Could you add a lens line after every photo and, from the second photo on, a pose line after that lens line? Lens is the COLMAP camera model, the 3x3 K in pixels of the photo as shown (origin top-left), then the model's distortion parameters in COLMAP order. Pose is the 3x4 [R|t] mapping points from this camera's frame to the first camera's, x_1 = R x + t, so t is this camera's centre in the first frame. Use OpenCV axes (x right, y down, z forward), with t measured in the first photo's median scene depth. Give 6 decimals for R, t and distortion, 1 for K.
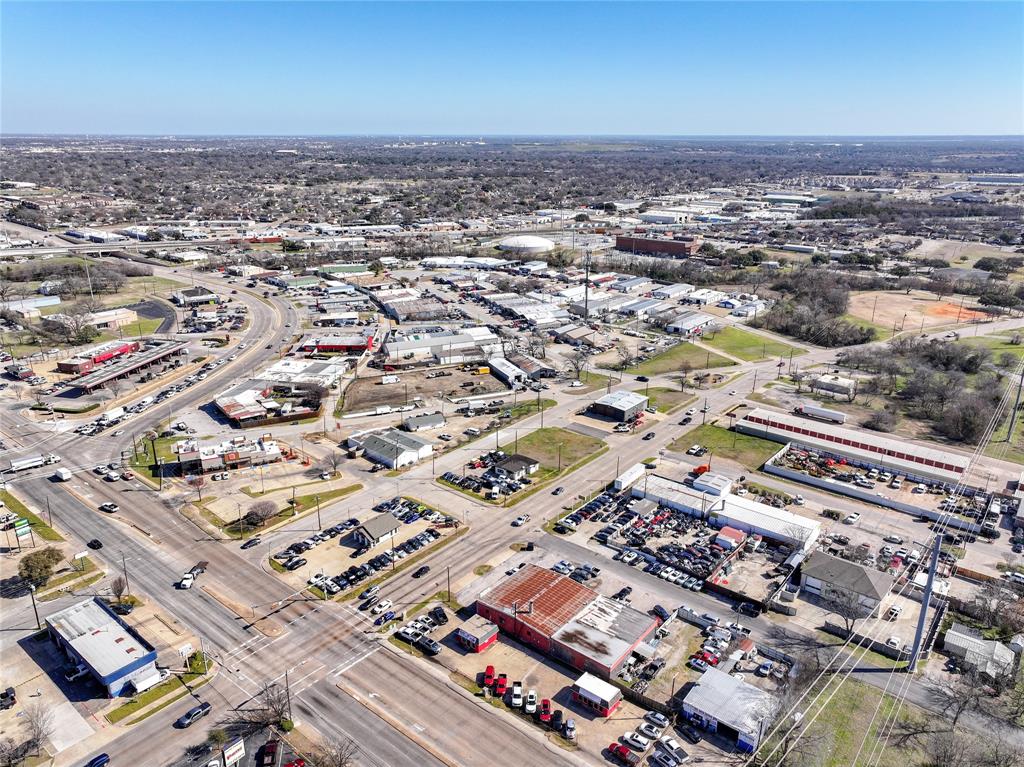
lens RADIAL K [[723.1, 0, 510.3], [0, 723.1, 382.4], [0, 0, 1]] dist [0.006750, 0.008318]
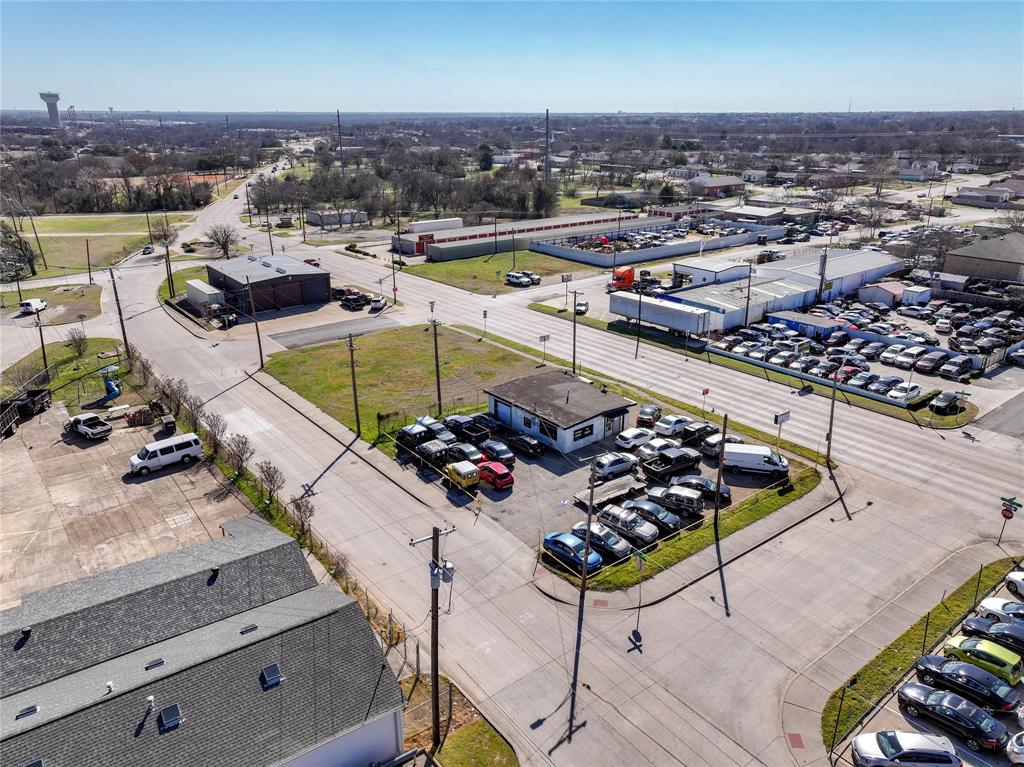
lens RADIAL K [[719.3, 0, 513.6], [0, 719.3, 384.1], [0, 0, 1]] dist [0.000569, 0.006561]
pose [[0.223166, -0.347700, 0.910660, -0.231381], [0.318560, 0.908939, 0.268977, 0.020896], [-0.921258, 0.230074, 0.313608, 0.823819]]
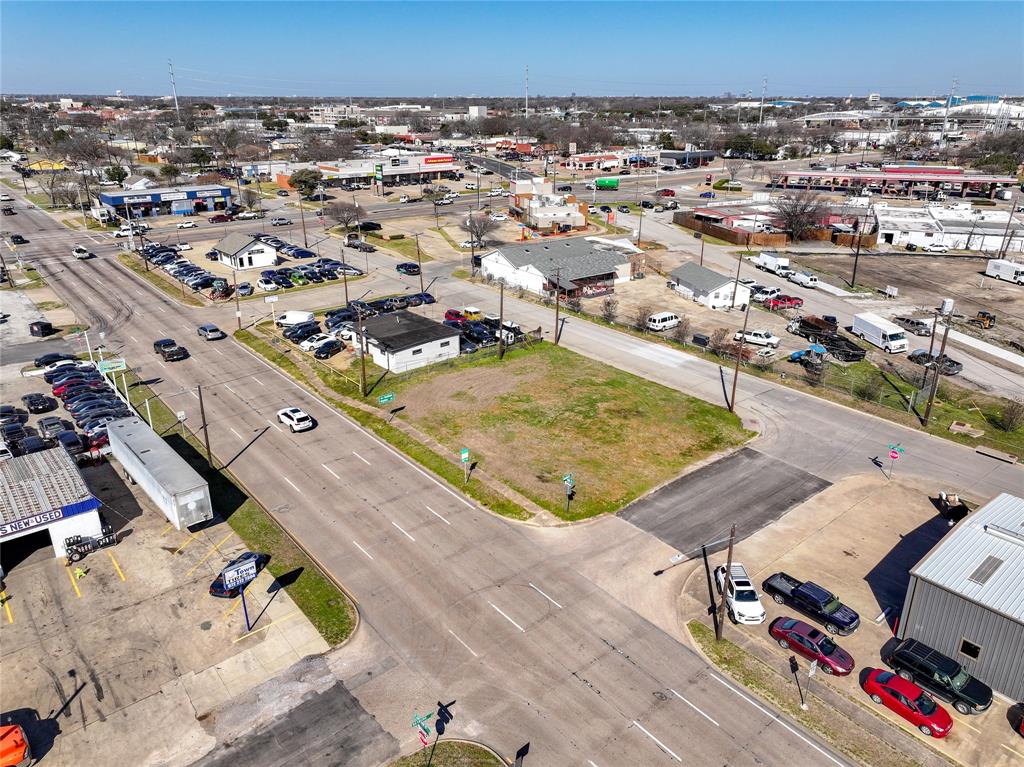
lens RADIAL K [[723.1, 0, 510.3], [0, 723.1, 382.4], [0, 0, 1]] dist [0.006750, 0.008318]
pose [[-0.189072, 0.356734, -0.914873, 0.309058], [-0.319523, 0.858624, 0.400836, -0.027684], [0.928524, 0.368110, -0.048357, 0.961748]]
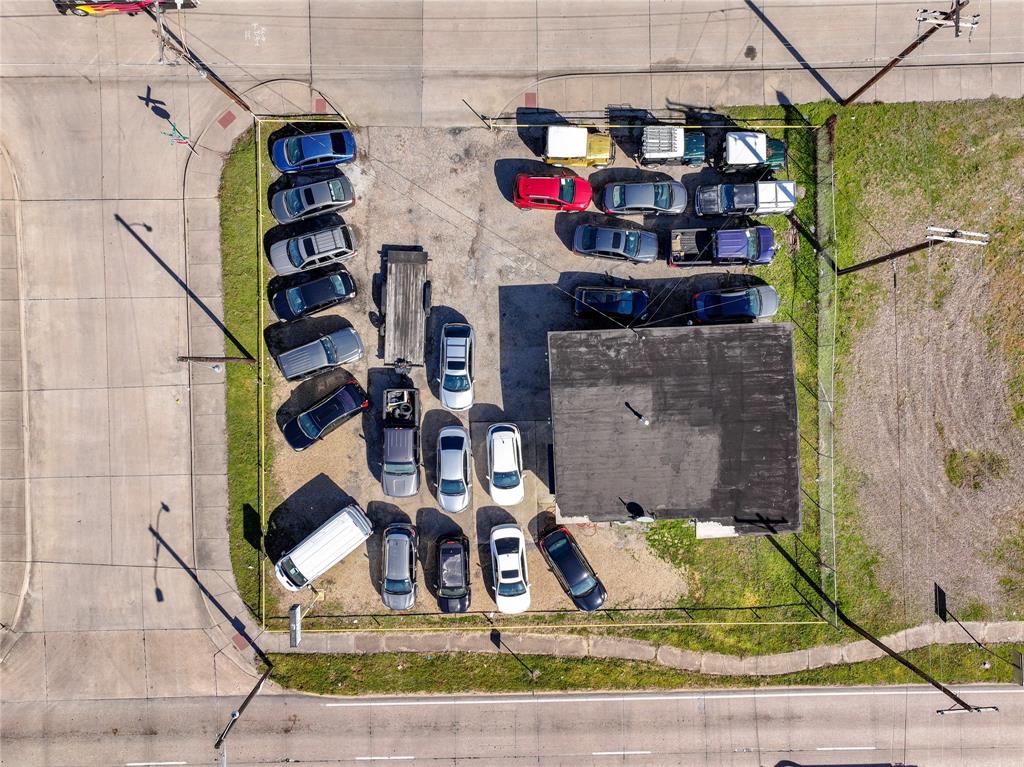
lens RADIAL K [[724.5, 0, 512.0], [0, 724.5, 383.5], [0, 0, 1]] dist [0.002233, 0.005087]
pose [[0.648373, 0.761313, -0.003806, -0.017395], [-0.238242, 0.207642, 0.948750, -0.019795], [0.723086, -0.614237, 0.316006, 0.832714]]
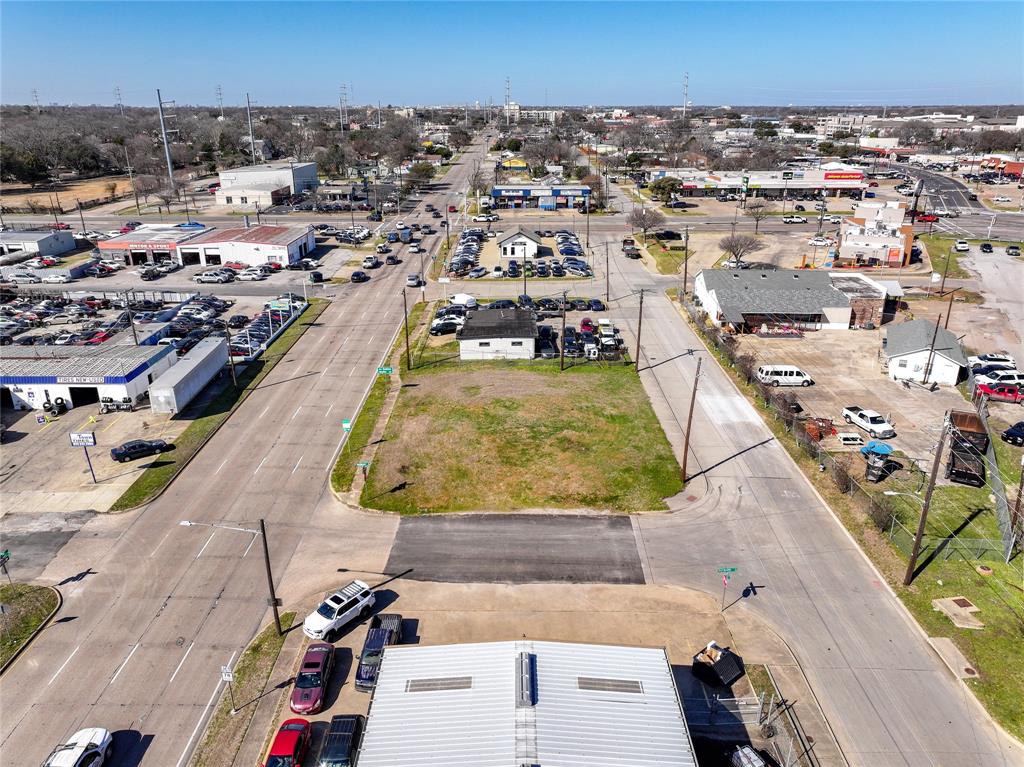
lens RADIAL K [[717.9, 0, 512.0], [0, 717.9, 383.5], [0, 0, 1]] dist [0.005851, 0.004327]
pose [[-0.776566, 0.223109, -0.589210, 0.215875], [-0.207511, 0.792444, 0.573560, -0.079520], [0.594882, 0.567675, -0.569087, 1.111074]]
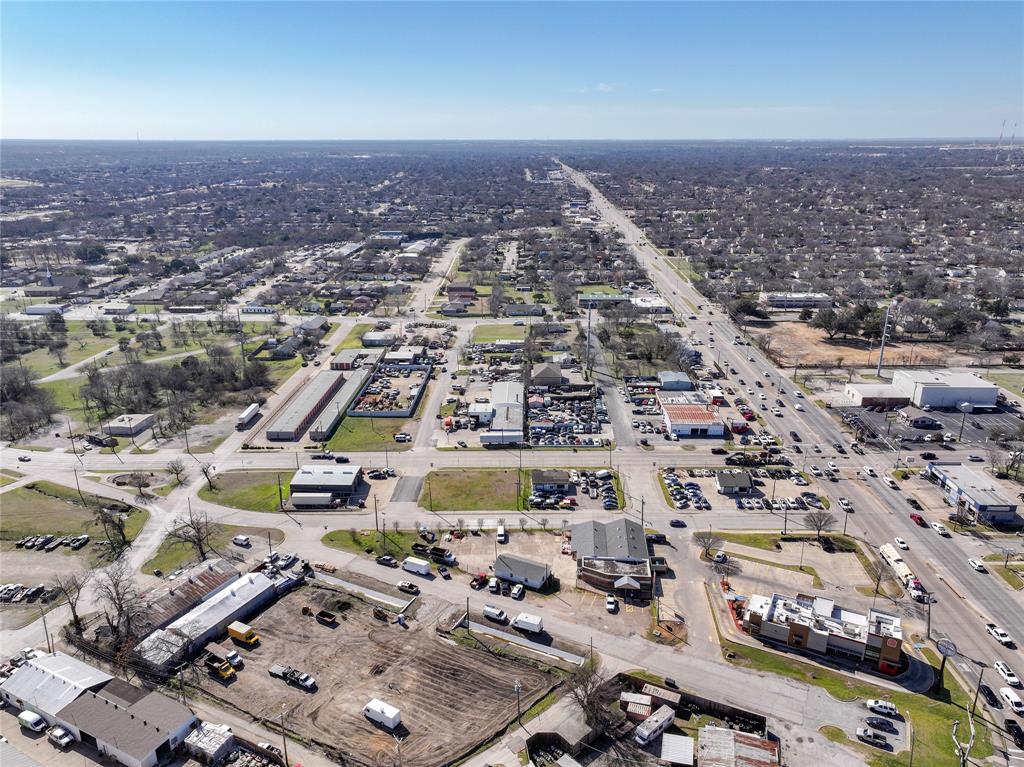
lens RADIAL K [[724.5, 0, 512.0], [0, 724.5, 383.5], [0, 0, 1]] dist [0.002233, 0.005087]
pose [[-0.610121, -0.258535, 0.748941, -0.587496], [0.257889, 0.828990, 0.496255, -0.436538], [-0.749163, 0.495919, -0.439111, 1.251430]]
